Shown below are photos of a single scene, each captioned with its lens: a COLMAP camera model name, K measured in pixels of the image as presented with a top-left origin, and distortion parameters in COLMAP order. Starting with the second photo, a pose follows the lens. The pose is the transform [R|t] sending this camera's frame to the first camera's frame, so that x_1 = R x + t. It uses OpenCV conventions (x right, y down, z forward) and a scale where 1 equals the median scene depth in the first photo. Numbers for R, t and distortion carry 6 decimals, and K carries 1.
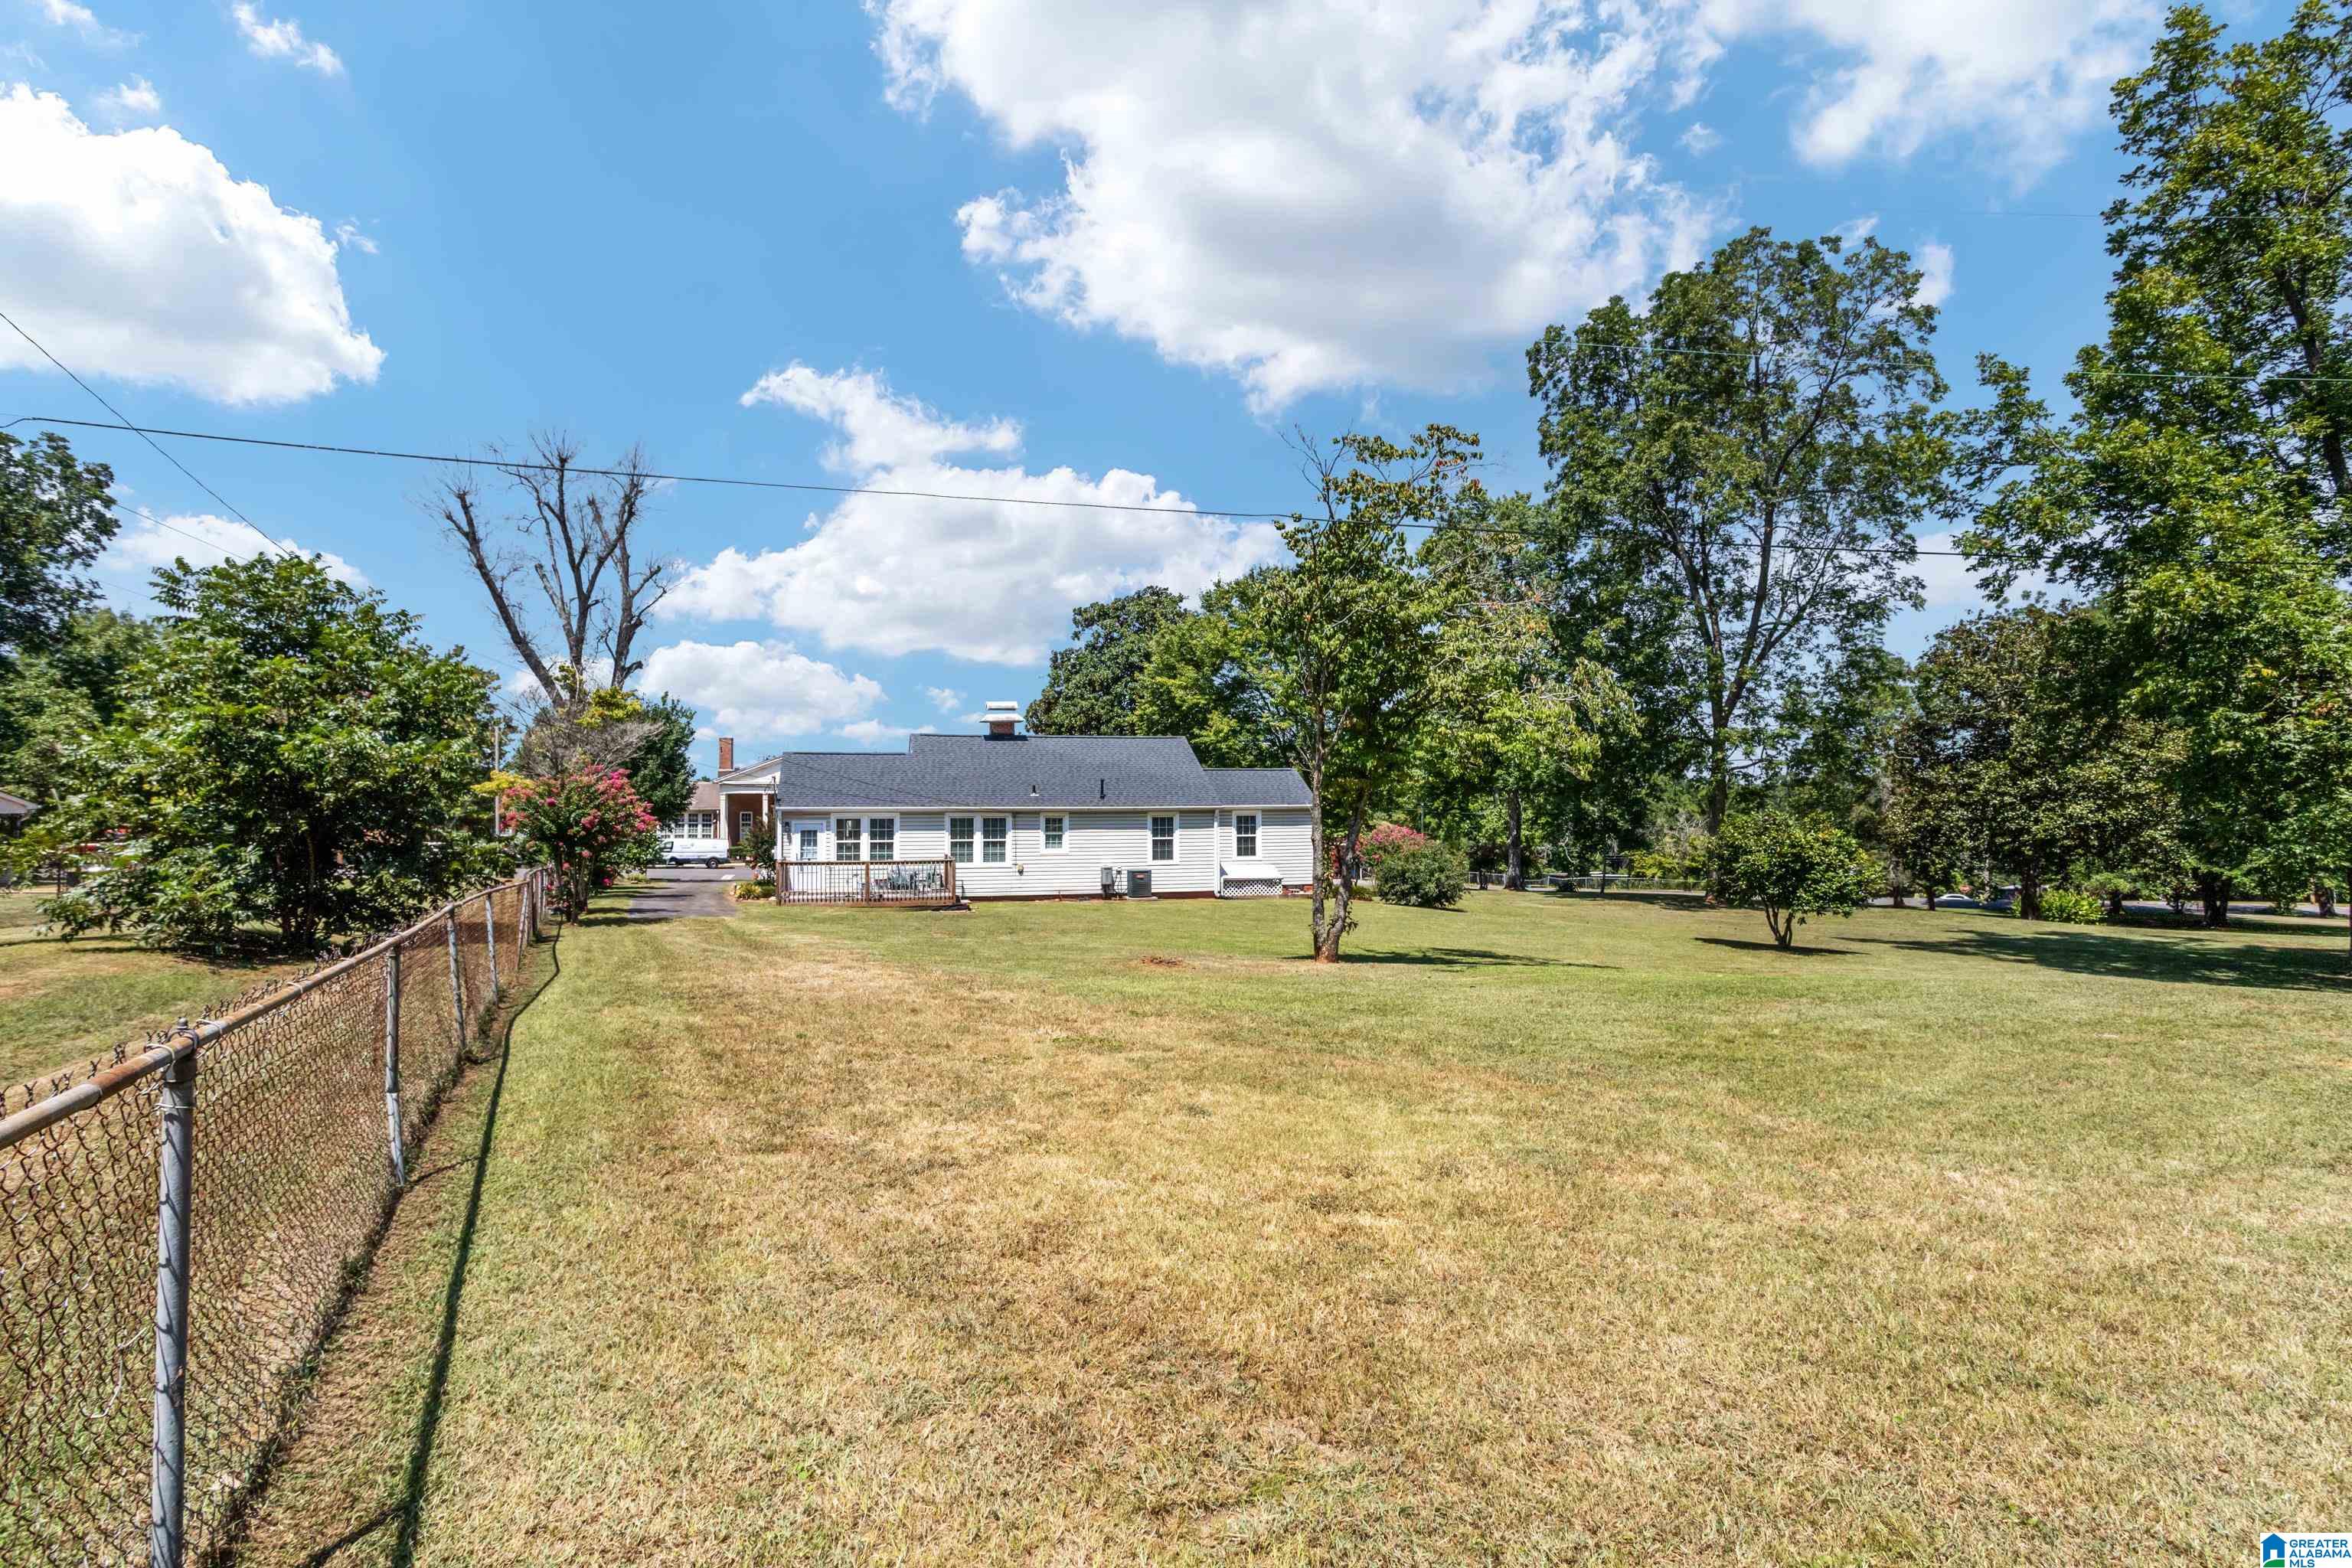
lens RADIAL K [[1146.9, 0, 1170.8], [0, 1146.9, 779.1], [0, 0, 1]] dist [-0.054940, 0.035106]
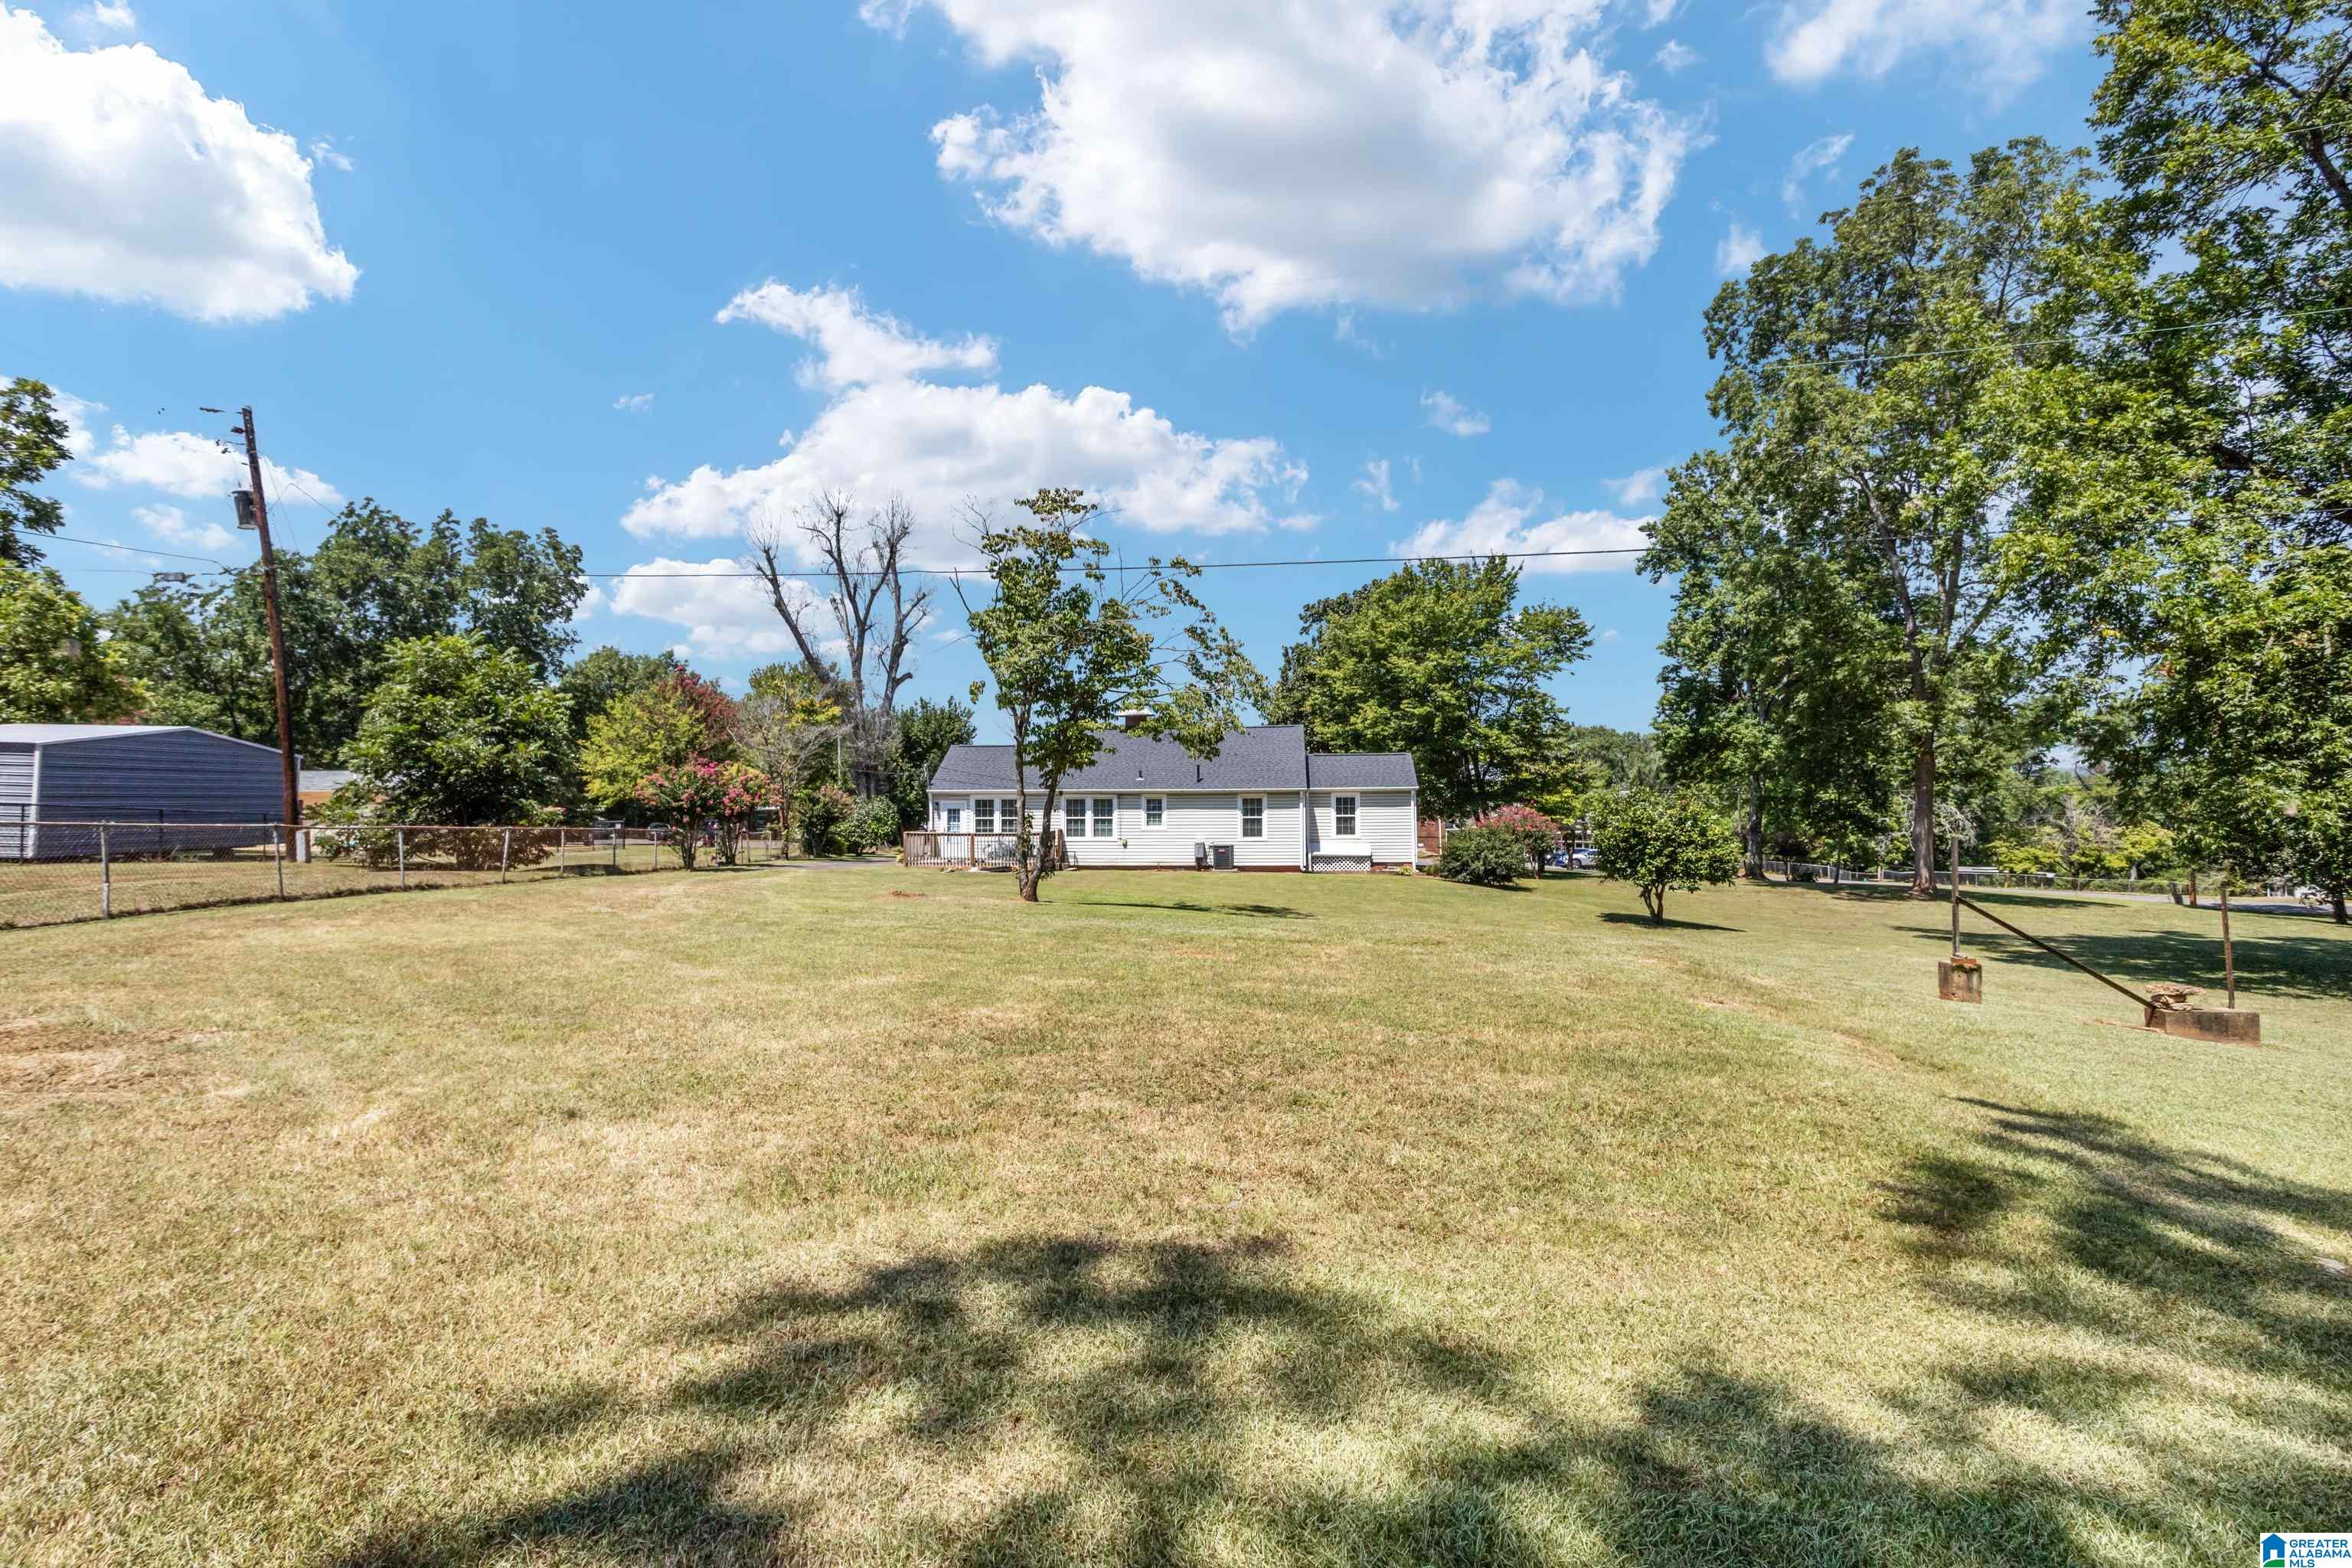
lens RADIAL K [[1146.9, 0, 1170.8], [0, 1146.9, 779.1], [0, 0, 1]] dist [-0.054940, 0.035106]
pose [[0.936613, -0.005858, -0.350318, 0.310730], [0.009382, 0.999921, 0.008364, 0.004142], [0.350241, -0.011120, 0.936594, -0.073781]]
